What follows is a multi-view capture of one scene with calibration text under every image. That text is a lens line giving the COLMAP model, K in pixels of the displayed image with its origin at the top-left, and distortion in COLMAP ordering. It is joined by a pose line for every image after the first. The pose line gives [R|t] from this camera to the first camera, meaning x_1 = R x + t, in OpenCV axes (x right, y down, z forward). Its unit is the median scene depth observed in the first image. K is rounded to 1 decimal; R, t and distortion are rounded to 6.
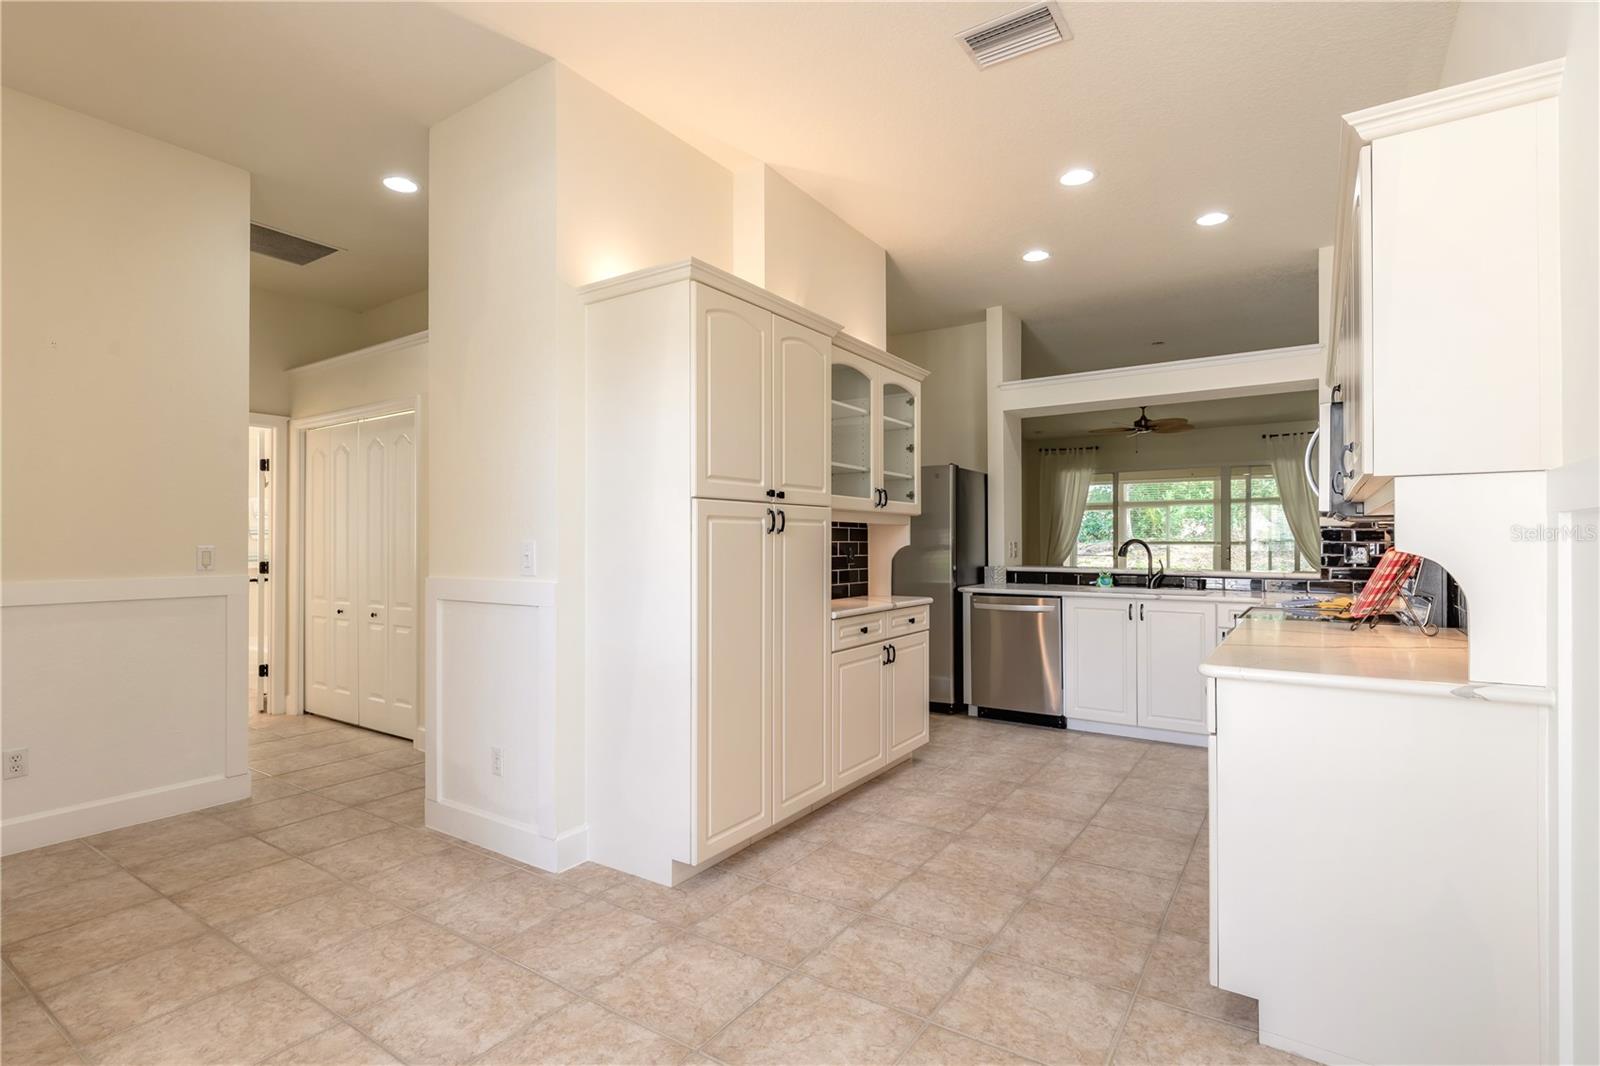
lens RADIAL K [[766.2, 0, 797.6], [0, 766.2, 538.7], [0, 0, 1]] dist [0.003745, 0.000936]
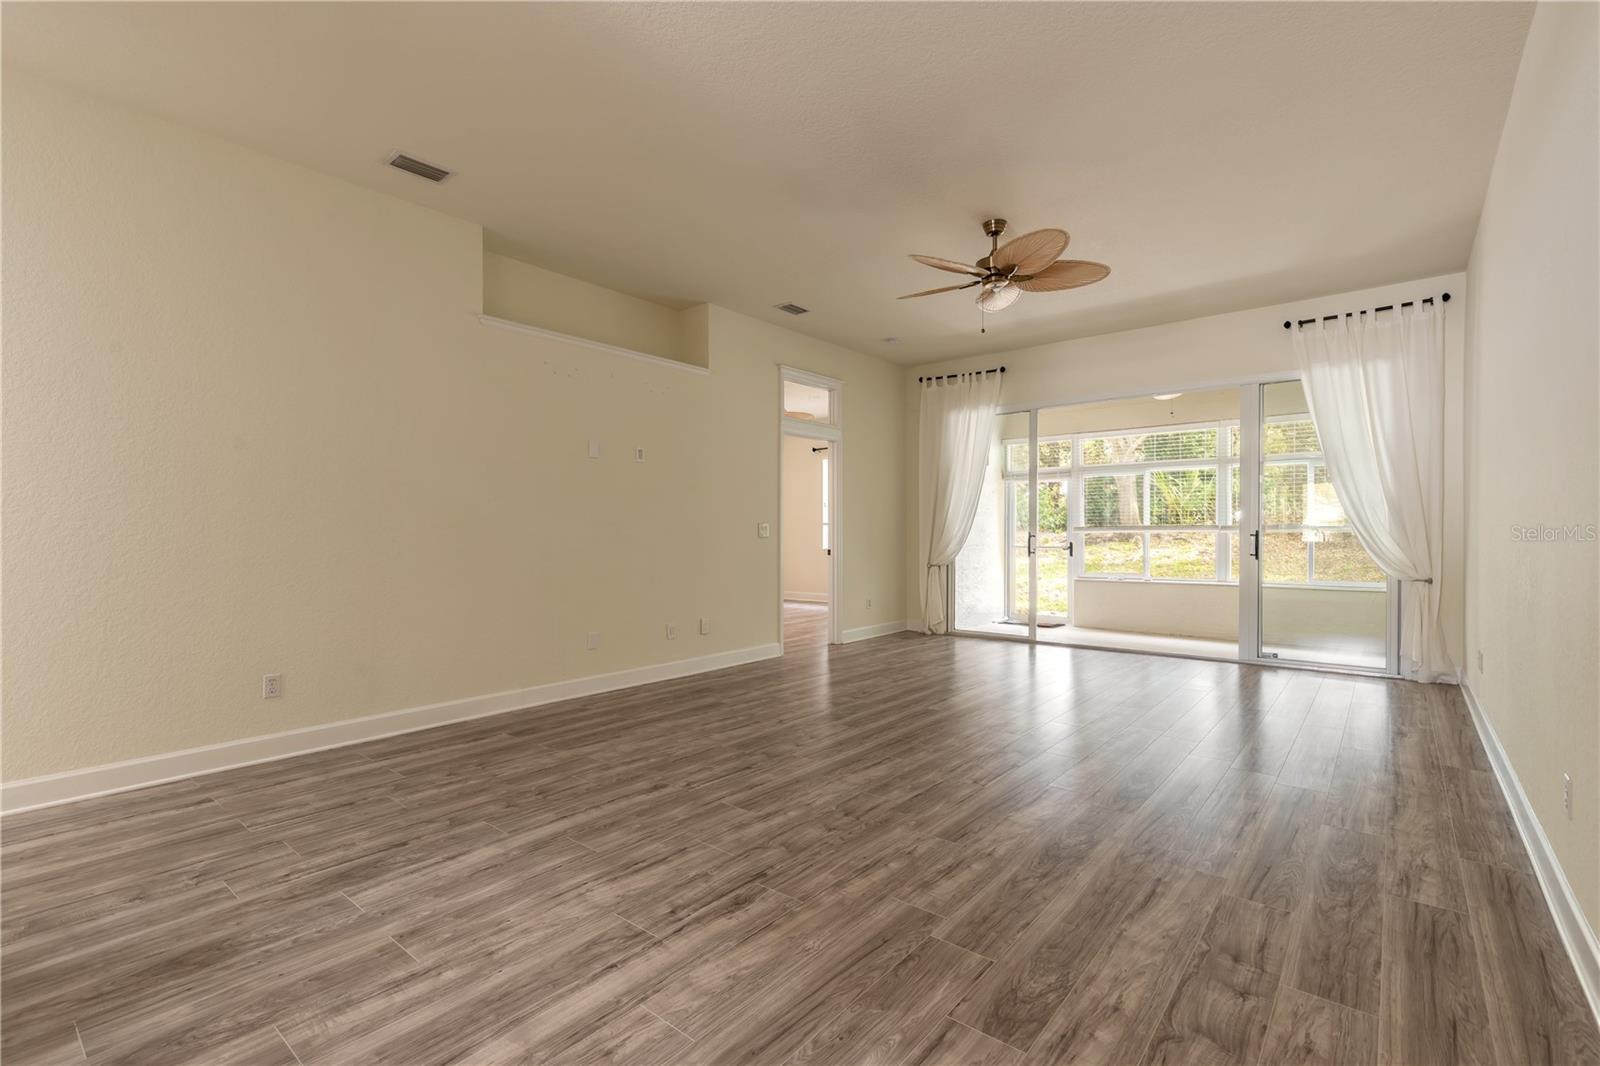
lens RADIAL K [[722.8, 0, 790.2], [0, 722.8, 543.0], [0, 0, 1]] dist [0.008876, -0.001981]
pose [[0.995001, -0.000212, -0.099865, 0.850781], [0.001650, 0.999896, 0.014314, 0.030466], [0.099852, -0.014407, 0.994898, 1.247405]]
